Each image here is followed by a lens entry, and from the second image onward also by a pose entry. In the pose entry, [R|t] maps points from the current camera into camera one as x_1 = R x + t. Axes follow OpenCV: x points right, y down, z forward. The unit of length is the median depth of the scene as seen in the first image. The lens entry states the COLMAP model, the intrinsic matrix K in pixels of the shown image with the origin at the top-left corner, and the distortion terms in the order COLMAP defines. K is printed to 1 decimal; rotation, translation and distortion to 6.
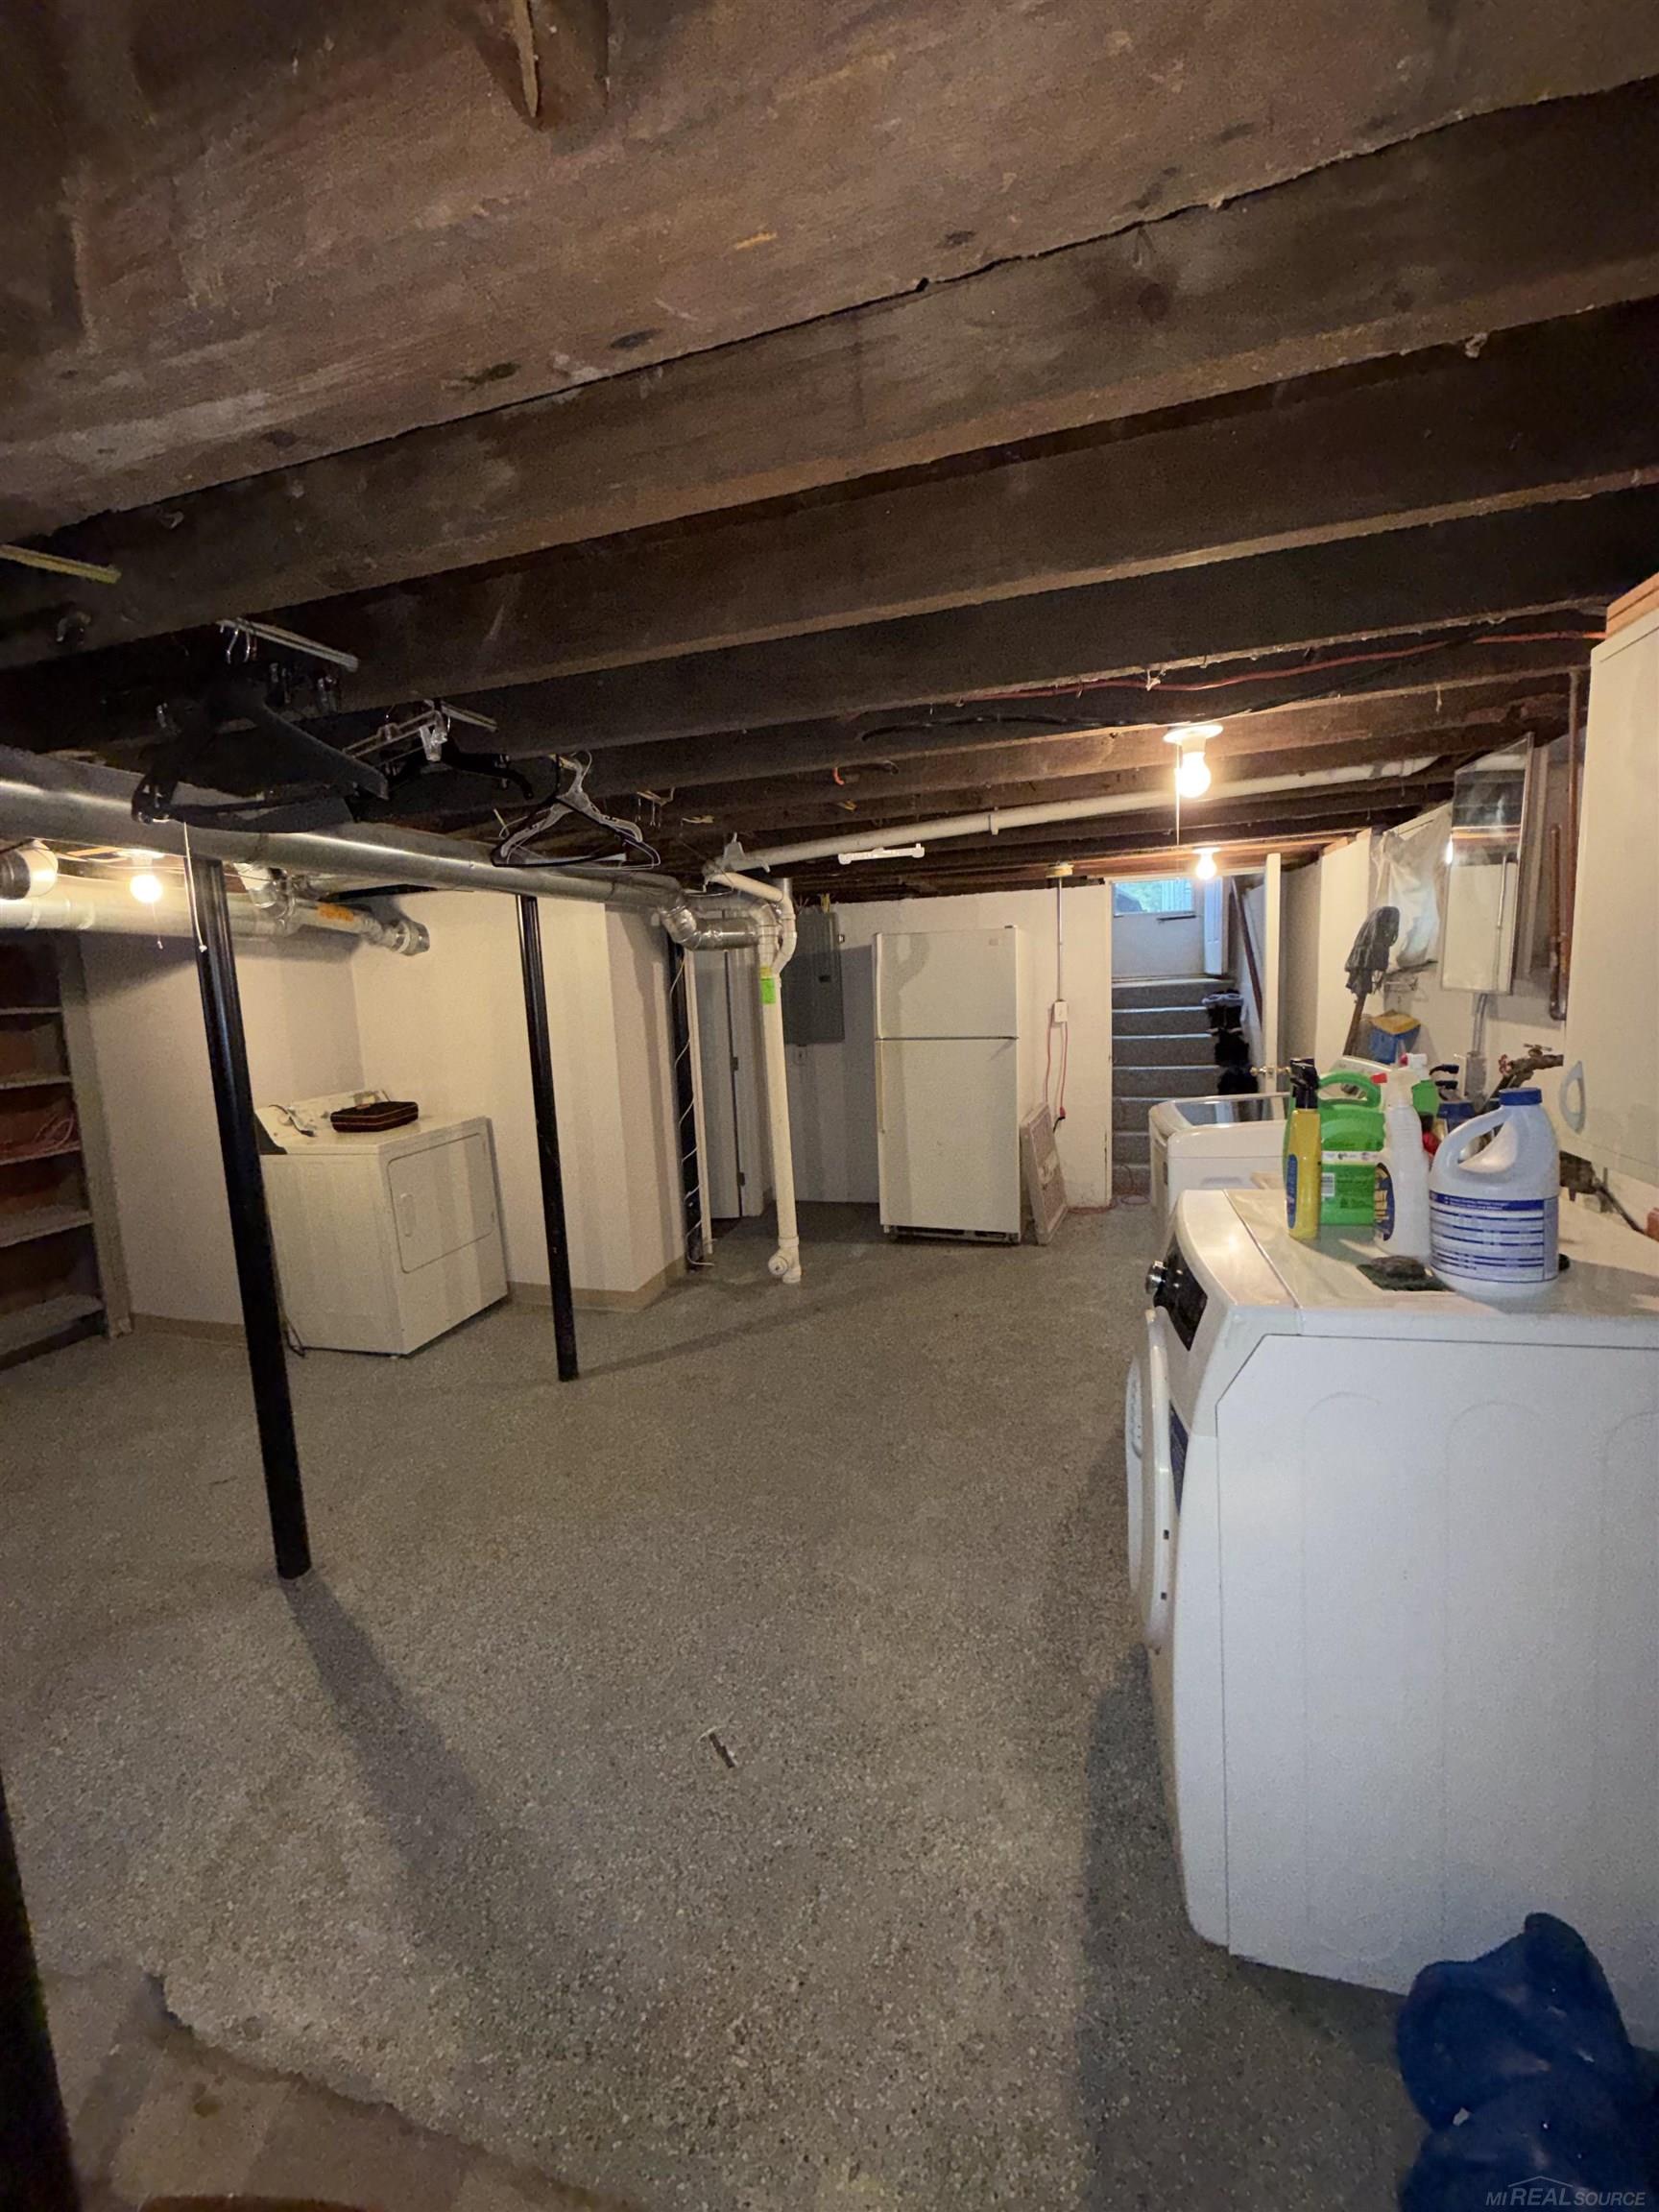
lens RADIAL K [[888.1, 0, 829.7], [0, 888.1, 1103.9], [0, 0, 1]] dist [-0.002195, -0.000289]
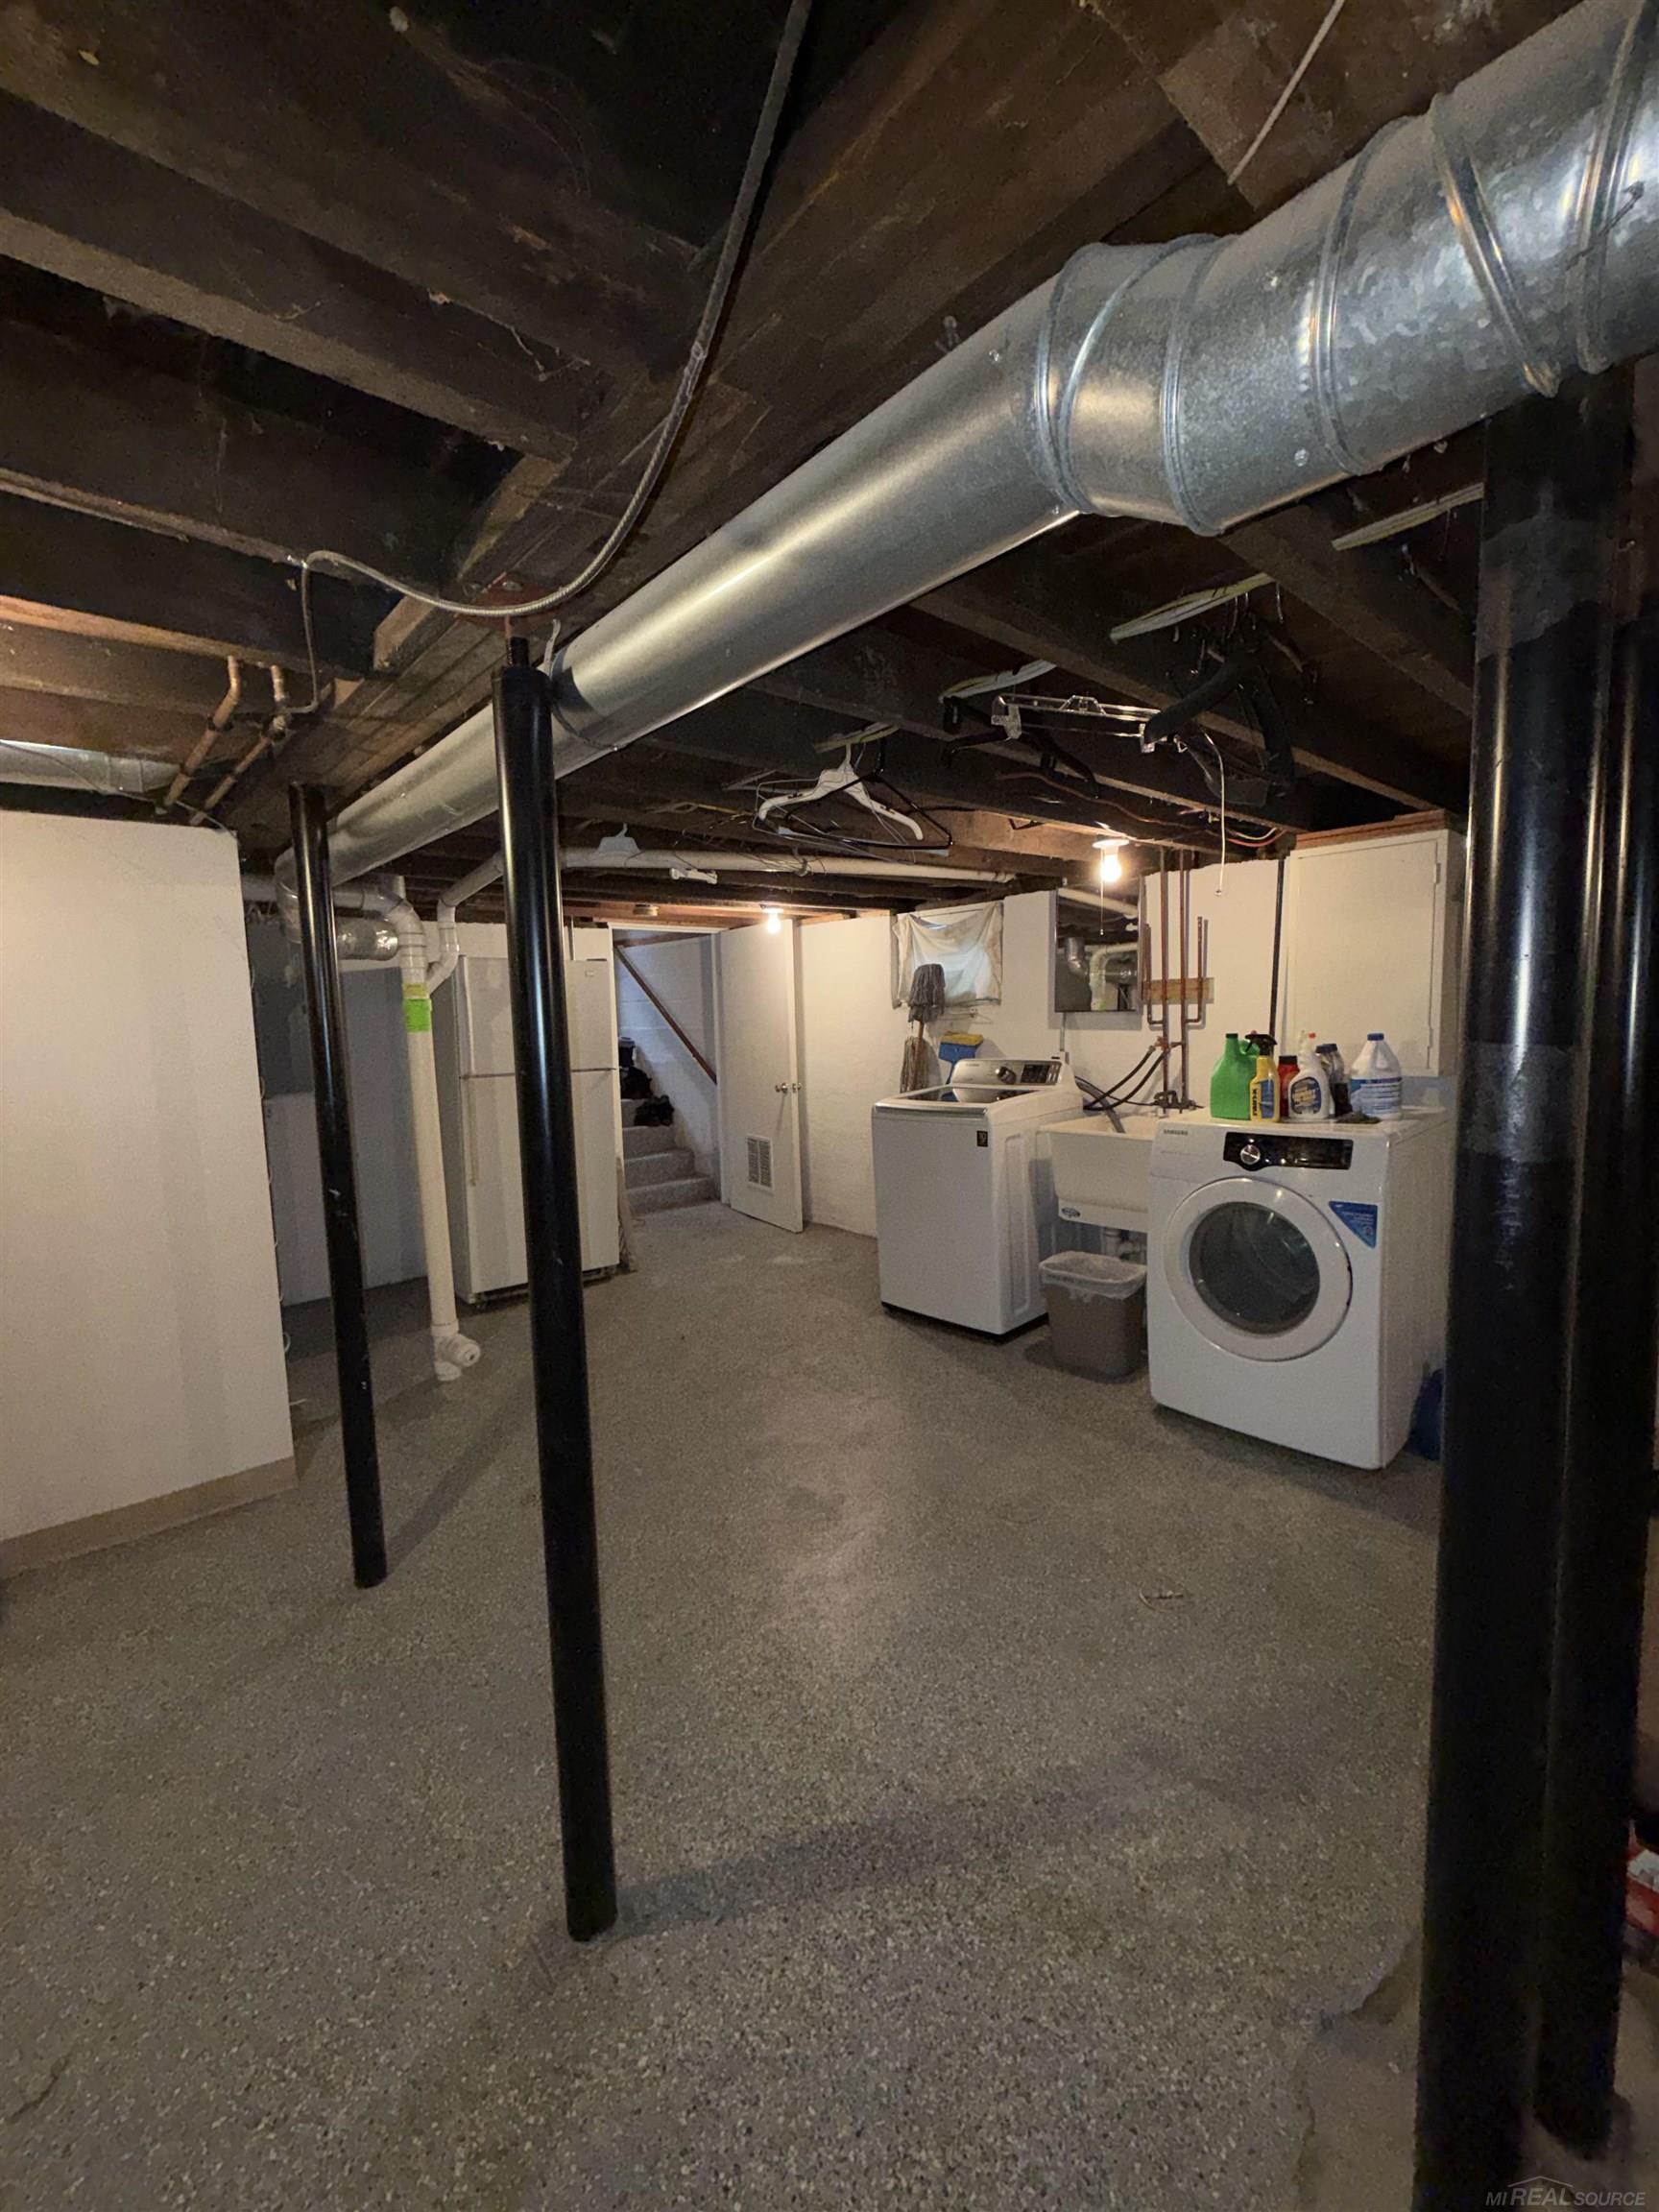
lens RADIAL K [[888.1, 0, 836.5], [0, 888.1, 1097.7], [0, 0, 1]] dist [-0.002195, -0.000289]
pose [[0.521239, -0.051583, 0.851850, -1.107347], [0.121212, 0.992527, -0.014067, 0.007814], [-0.844759, 0.110587, 0.523596, 0.540584]]
